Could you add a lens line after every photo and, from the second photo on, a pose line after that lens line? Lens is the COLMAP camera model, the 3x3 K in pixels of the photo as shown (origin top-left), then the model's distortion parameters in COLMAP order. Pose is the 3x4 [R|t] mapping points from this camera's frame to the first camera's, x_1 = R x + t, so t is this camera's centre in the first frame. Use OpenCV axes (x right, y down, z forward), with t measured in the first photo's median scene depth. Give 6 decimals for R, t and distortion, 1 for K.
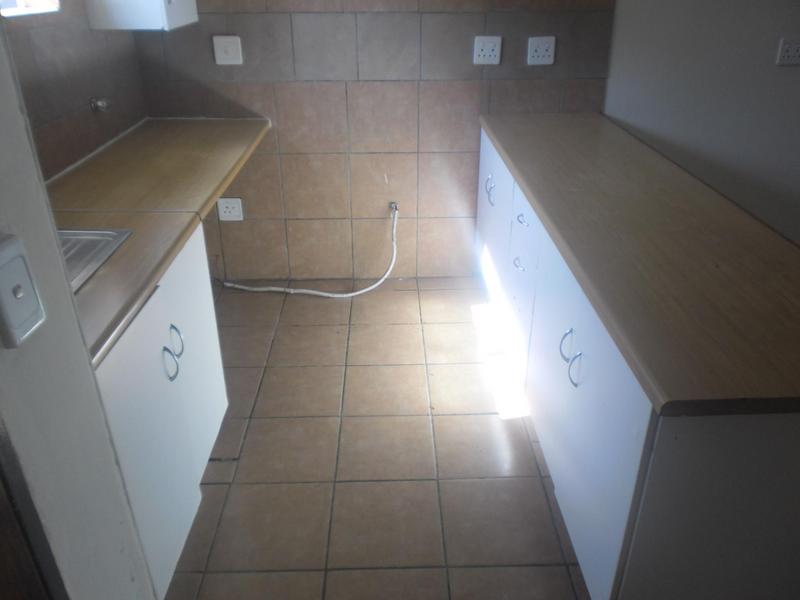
lens RADIAL K [[629.9, 0, 403.1], [0, 629.9, 296.0], [0, 0, 1]] dist [-0.037008, 0.035308]
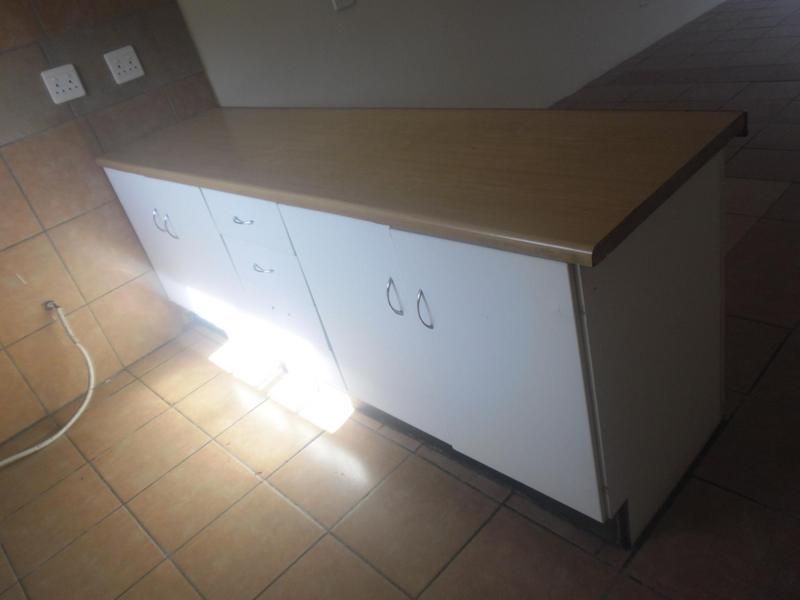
lens RADIAL K [[629.9, 0, 403.1], [0, 629.9, 296.0], [0, 0, 1]] dist [-0.037008, 0.035308]
pose [[0.706901, -0.489332, 0.510730, -0.104010], [0.517412, 0.850071, 0.098306, -0.002465], [-0.482262, 0.194765, 0.854102, 0.128587]]
